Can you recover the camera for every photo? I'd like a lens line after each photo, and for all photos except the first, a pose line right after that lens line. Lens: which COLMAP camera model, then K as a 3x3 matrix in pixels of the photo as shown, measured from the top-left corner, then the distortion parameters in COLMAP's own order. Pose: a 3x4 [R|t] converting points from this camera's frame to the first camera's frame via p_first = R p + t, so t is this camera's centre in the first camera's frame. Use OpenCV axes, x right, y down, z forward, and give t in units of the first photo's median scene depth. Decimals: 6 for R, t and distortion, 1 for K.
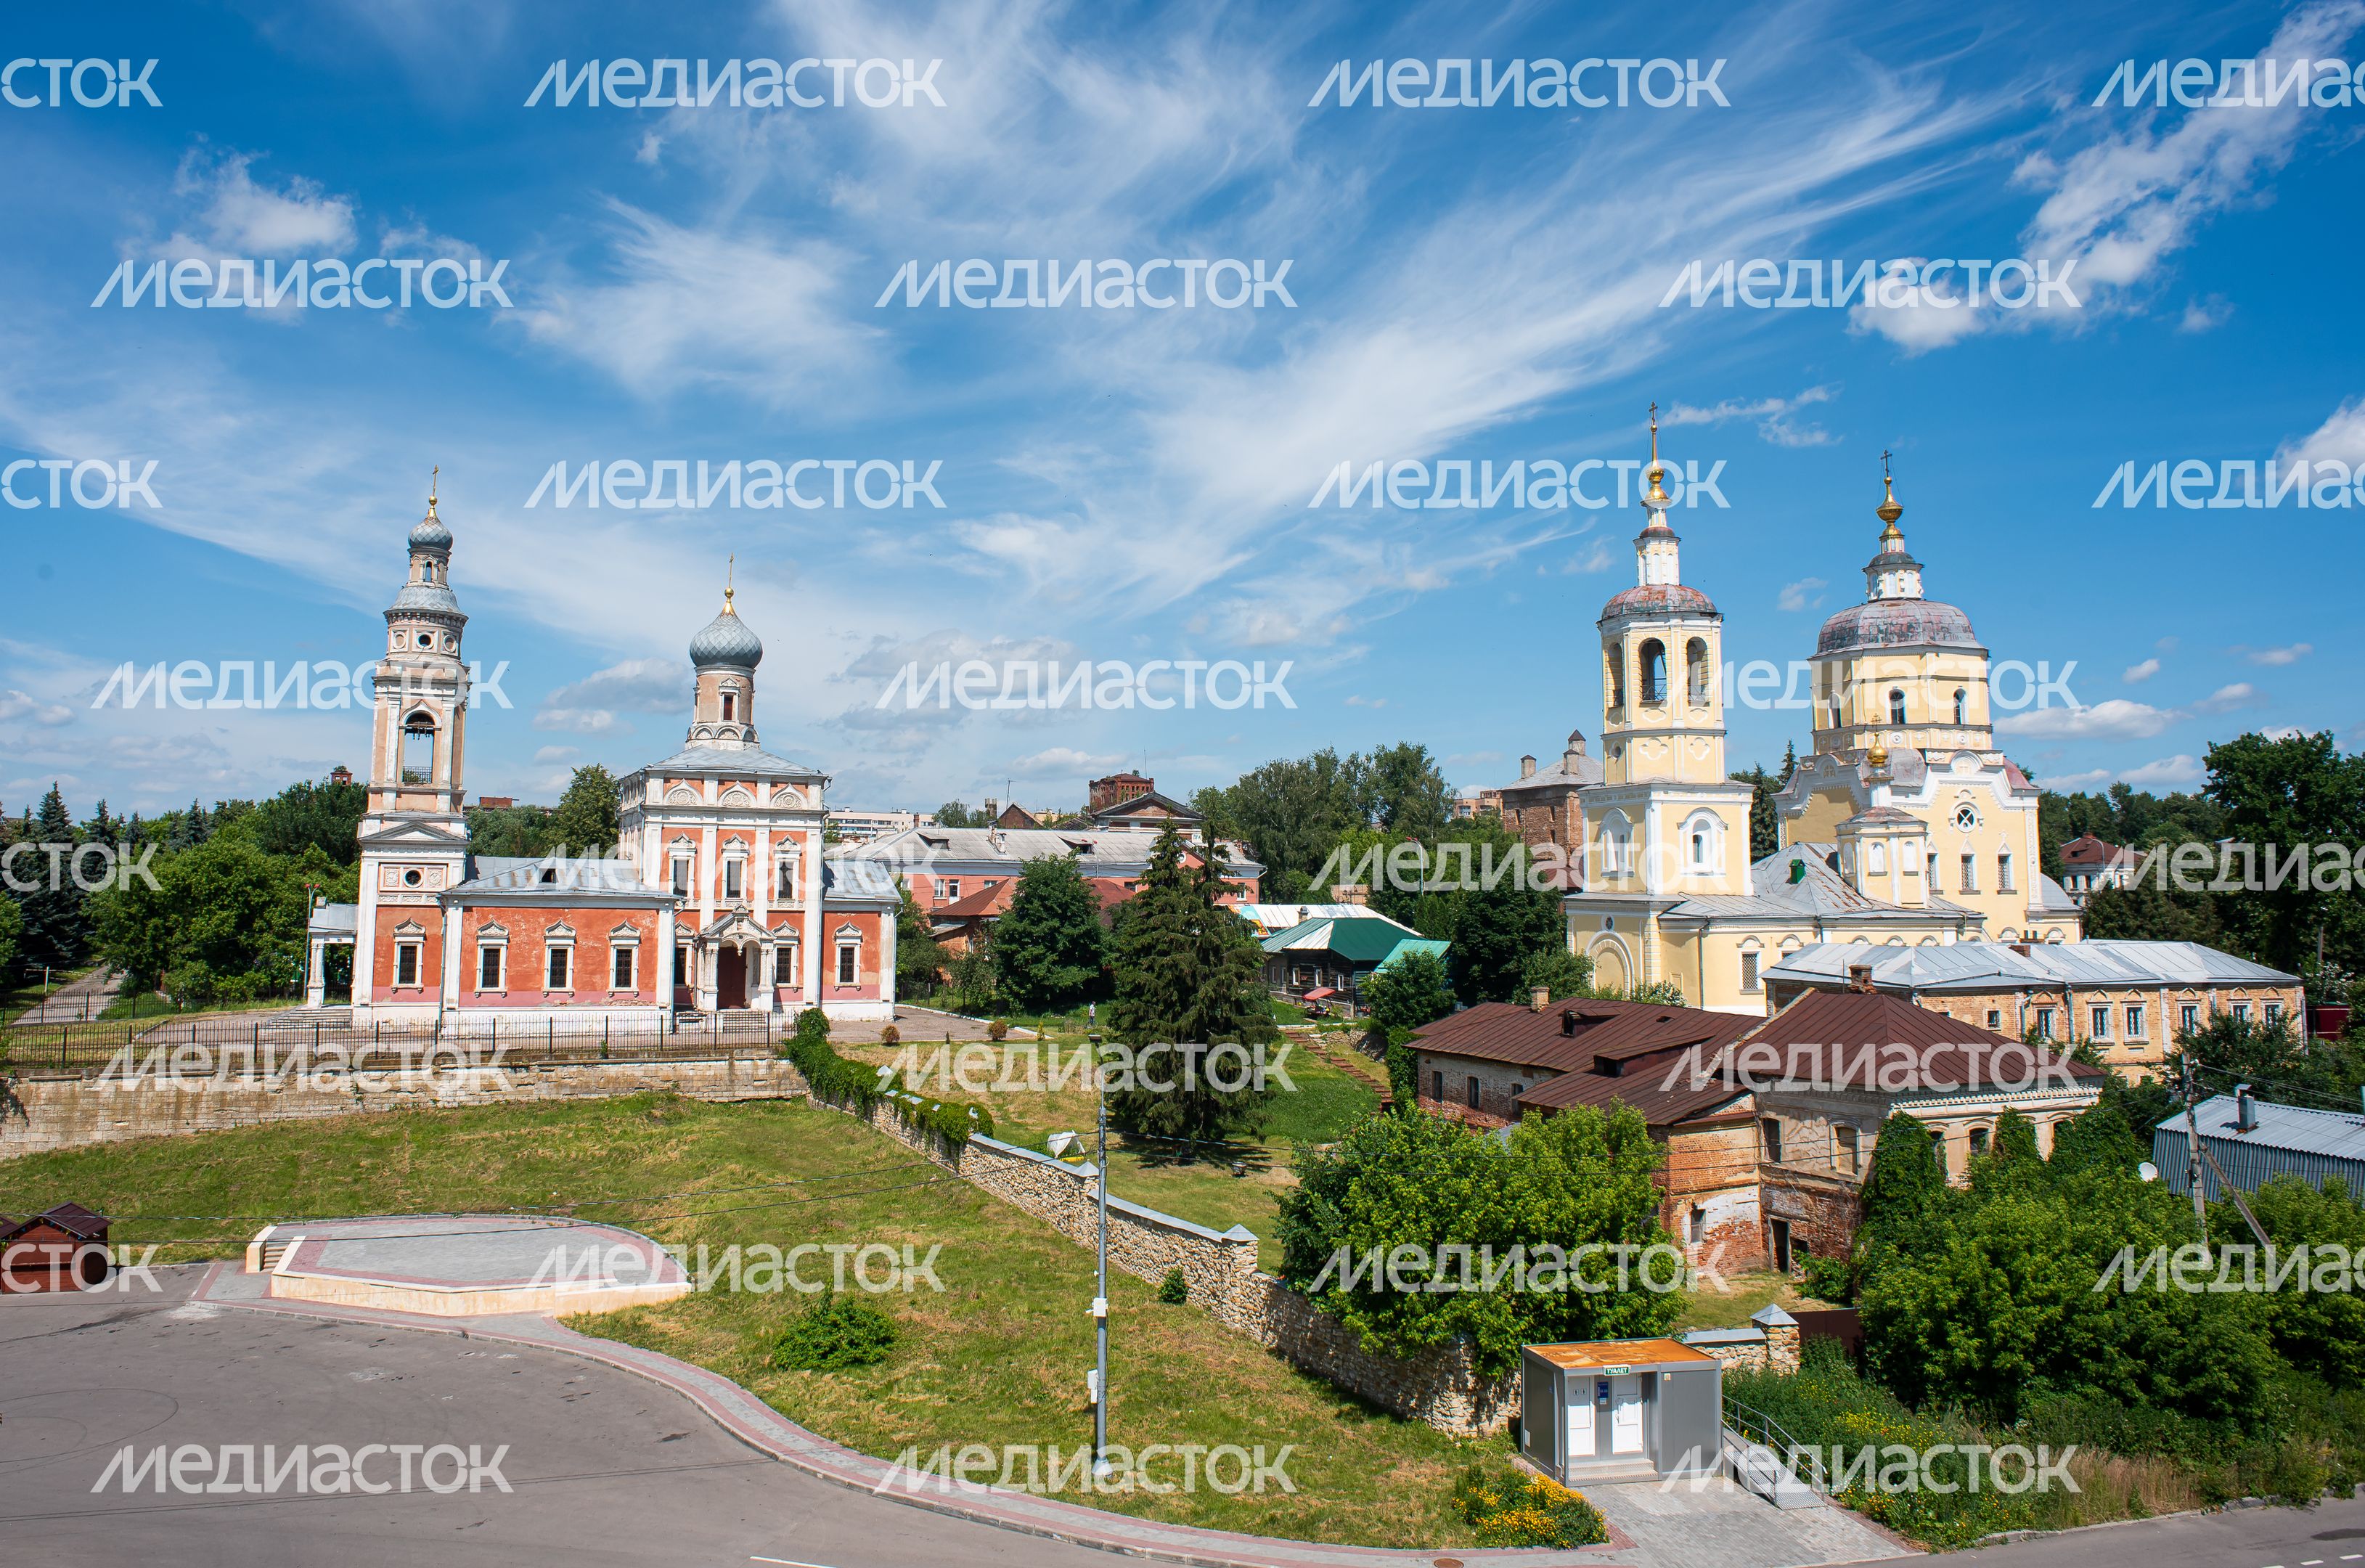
lens RADIAL K [[1730.7, 0, 1089.8], [0, 1730.7, 723.8], [0, 0, 1]] dist [-0.105458, 0.099955]
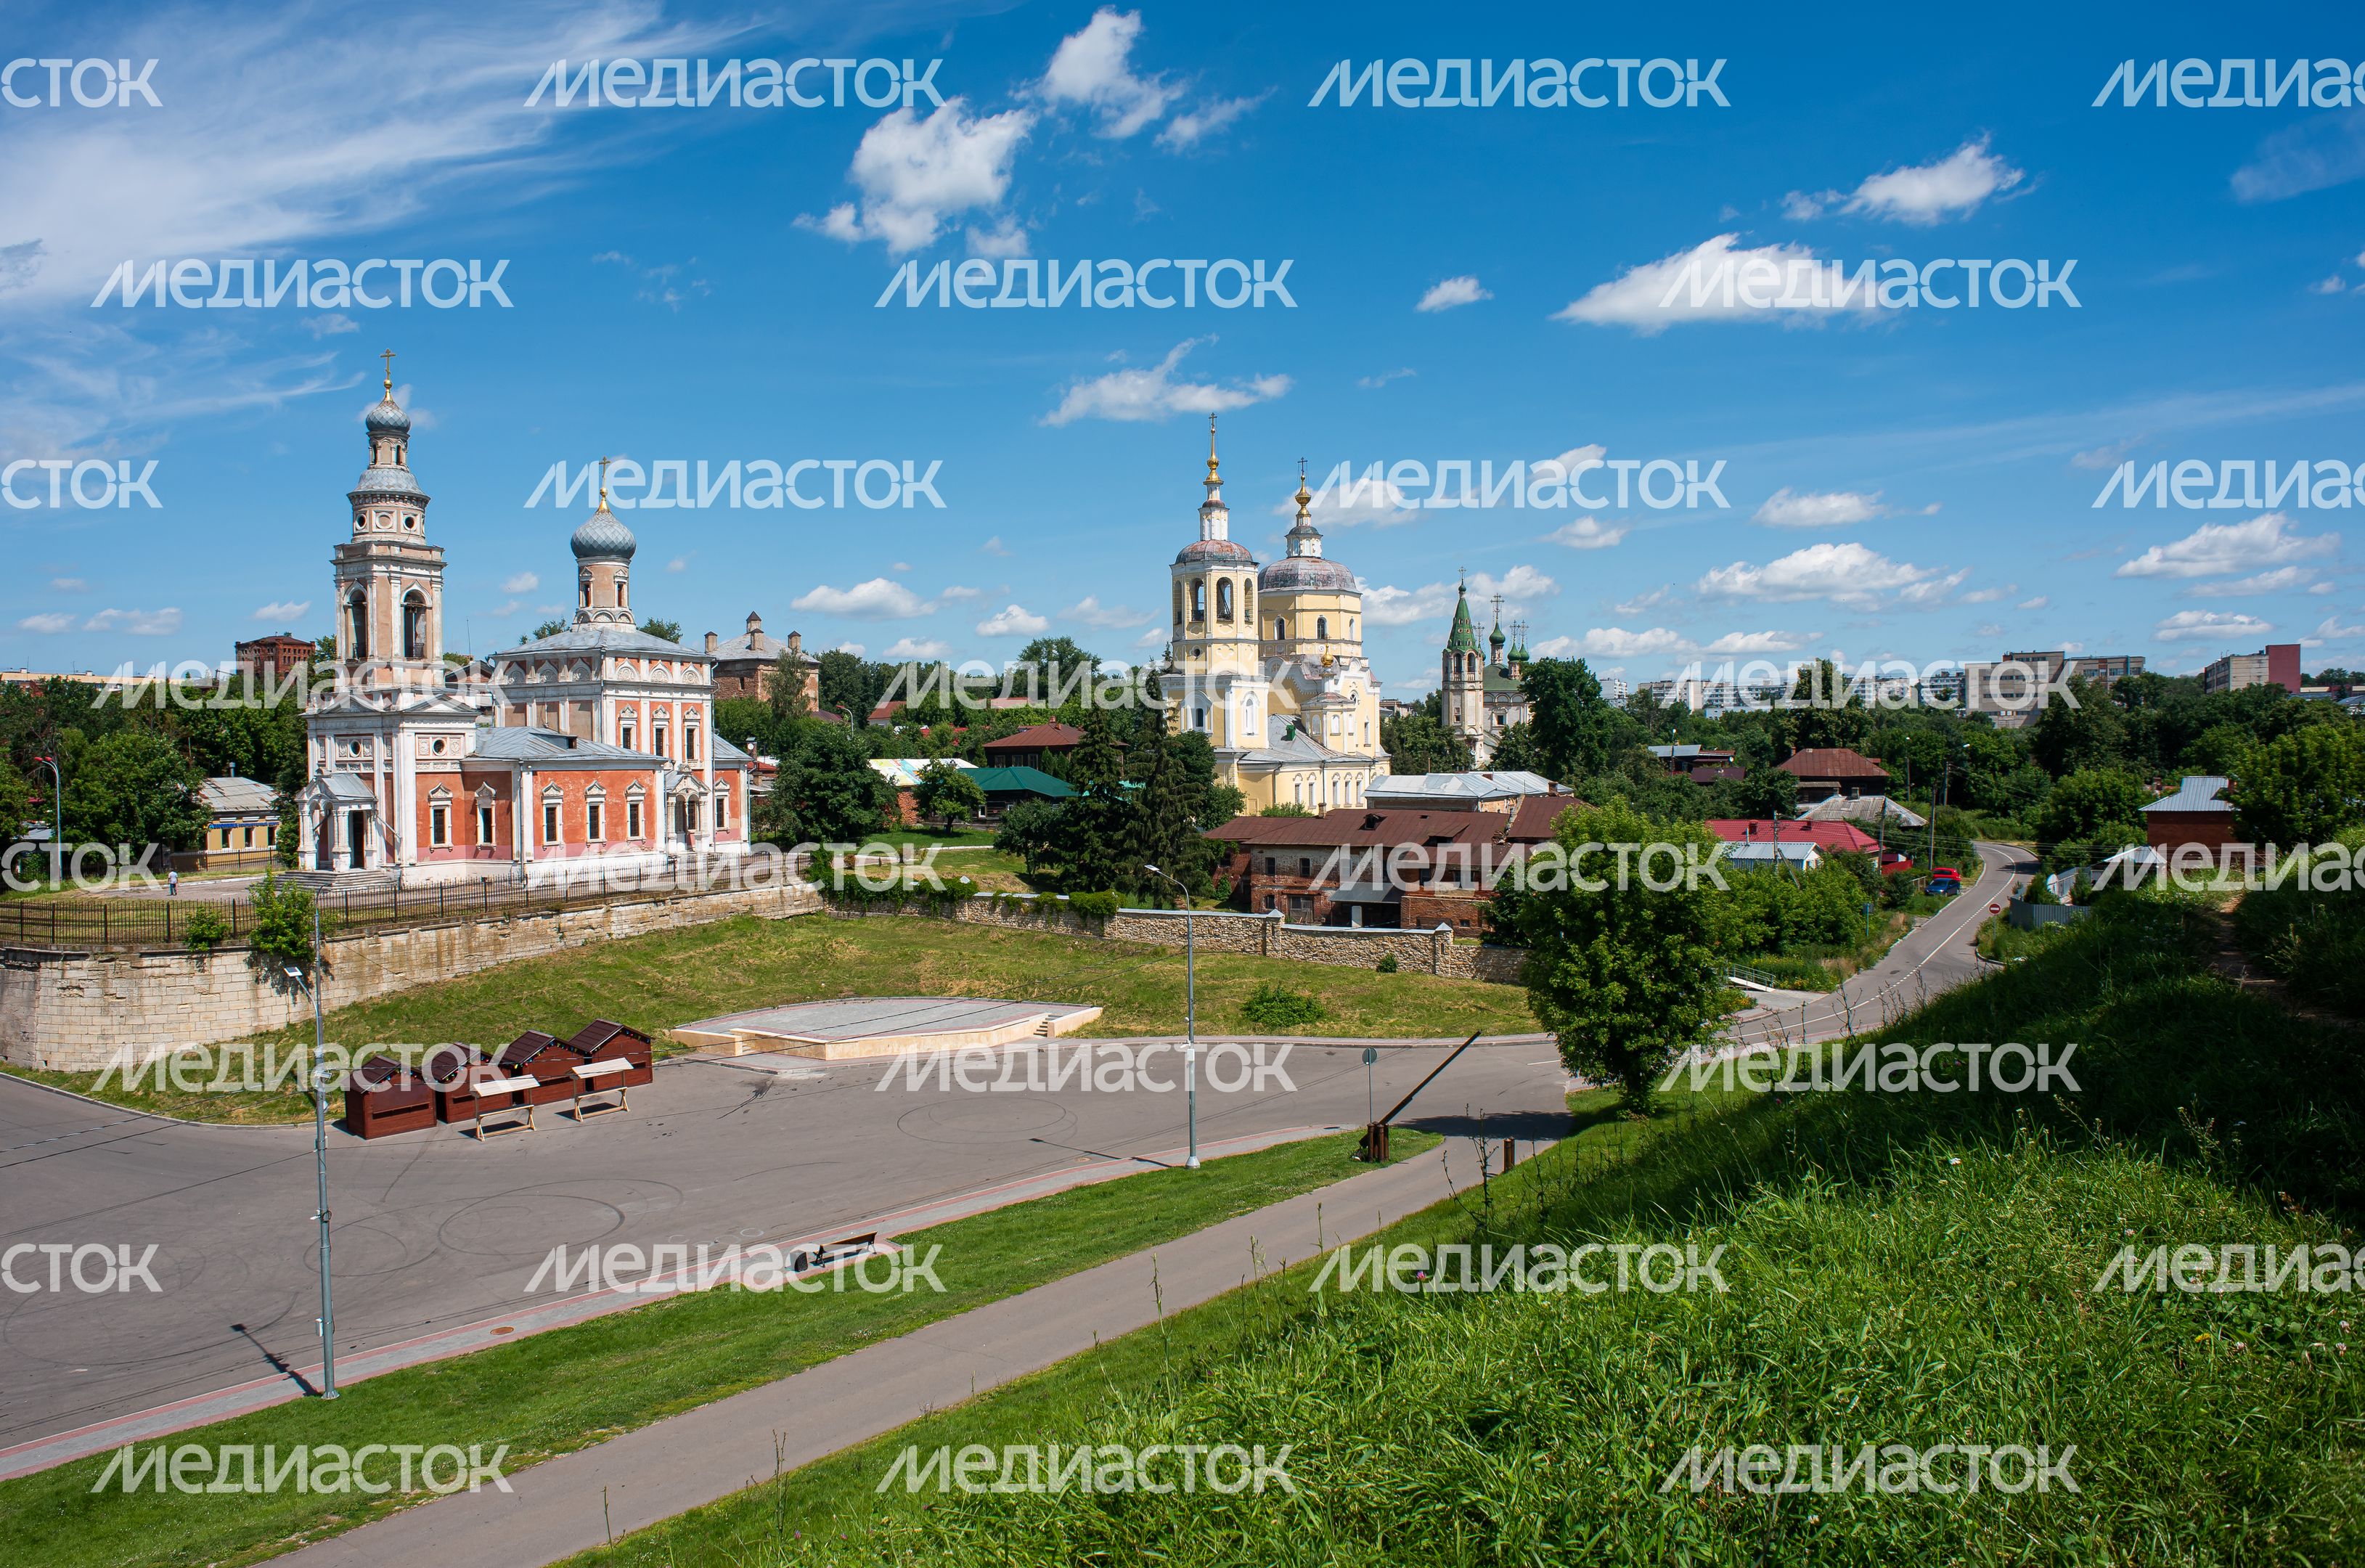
lens RADIAL K [[1667.0, 0, 1143.2], [0, 1667.0, 793.4], [0, 0, 1]] dist [-0.090584, 0.080570]
pose [[0.762358, -0.029009, 0.646506, -0.709189], [-0.050197, 0.993335, 0.103763, -0.010600], [-0.645206, -0.111557, 0.755820, -0.077852]]
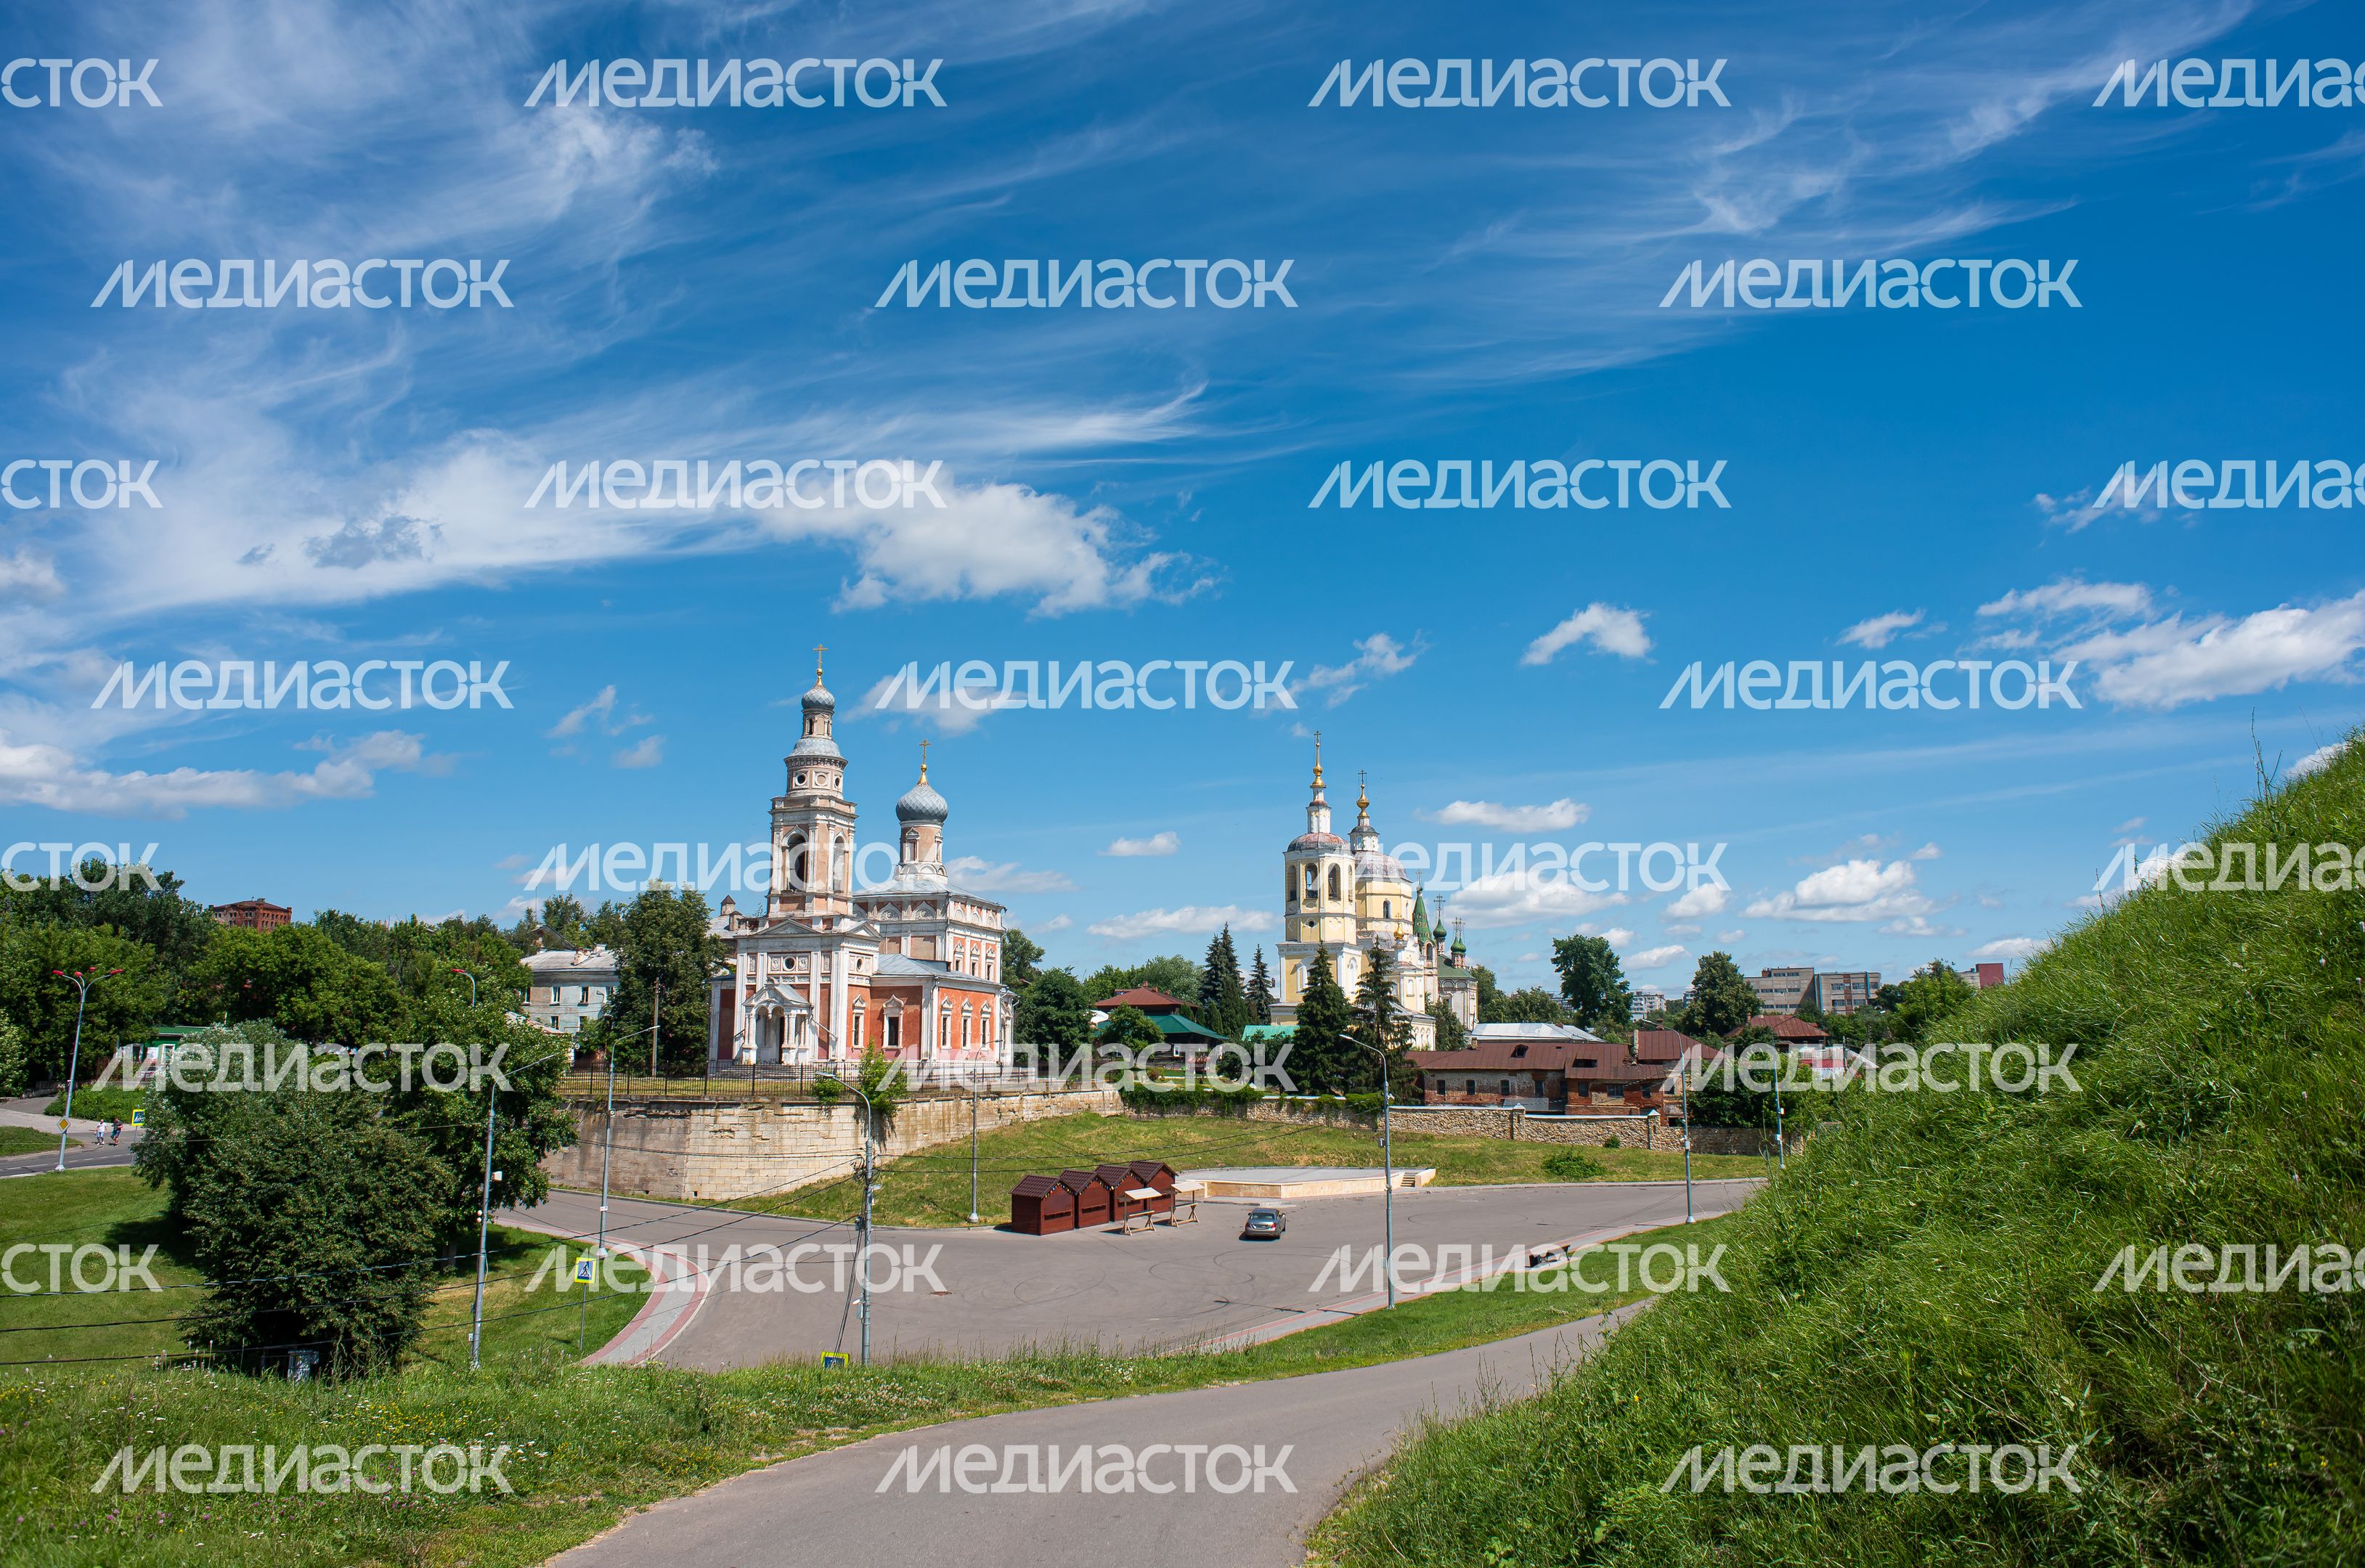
lens RADIAL K [[1629.7, 0, 1189.3], [0, 1629.7, 774.2], [0, 0, 1]] dist [-0.070325, 0.003291]
pose [[0.637895, 0.131545, 0.758805, -1.166343], [-0.073391, 0.991203, -0.110136, 0.062143], [-0.766618, 0.014566, 0.641938, -0.000136]]
